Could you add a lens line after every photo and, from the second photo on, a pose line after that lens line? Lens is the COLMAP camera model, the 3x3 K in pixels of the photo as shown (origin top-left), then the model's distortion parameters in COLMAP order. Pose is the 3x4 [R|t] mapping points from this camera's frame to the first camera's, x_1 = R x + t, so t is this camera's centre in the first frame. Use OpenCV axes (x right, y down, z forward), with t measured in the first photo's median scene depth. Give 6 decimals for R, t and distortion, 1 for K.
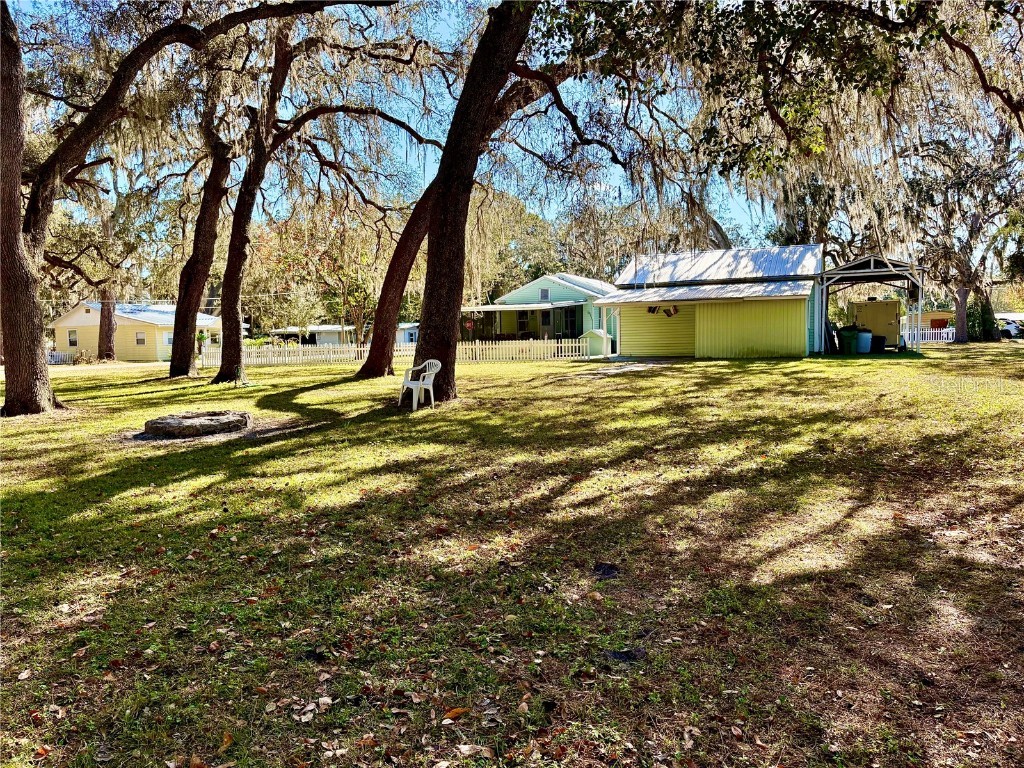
lens RADIAL K [[765.0, 0, 511.9], [0, 765.0, 384.7], [0, 0, 1]] dist [-0.020861, 0.000898]
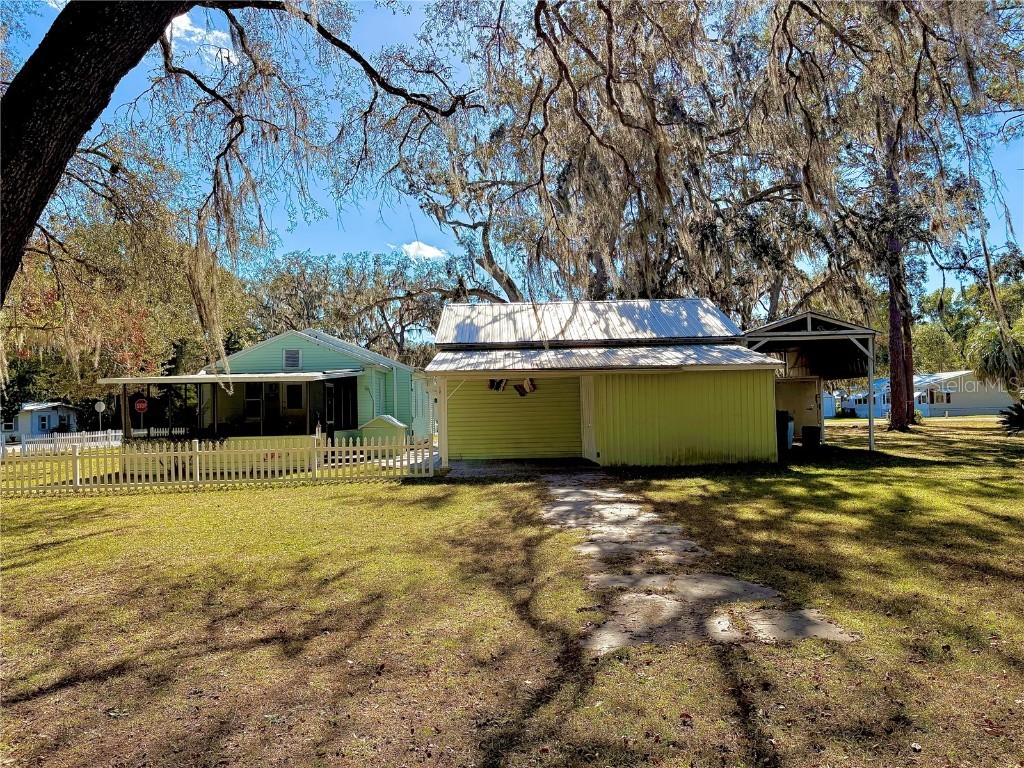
lens RADIAL K [[765.0, 0, 512.6], [0, 765.0, 384.4], [0, 0, 1]] dist [-0.020861, 0.000898]
pose [[0.907586, 0.014126, 0.419629, -0.065984], [0.027556, 0.995275, -0.093104, -0.038600], [-0.418961, 0.096063, 0.902908, 0.415823]]
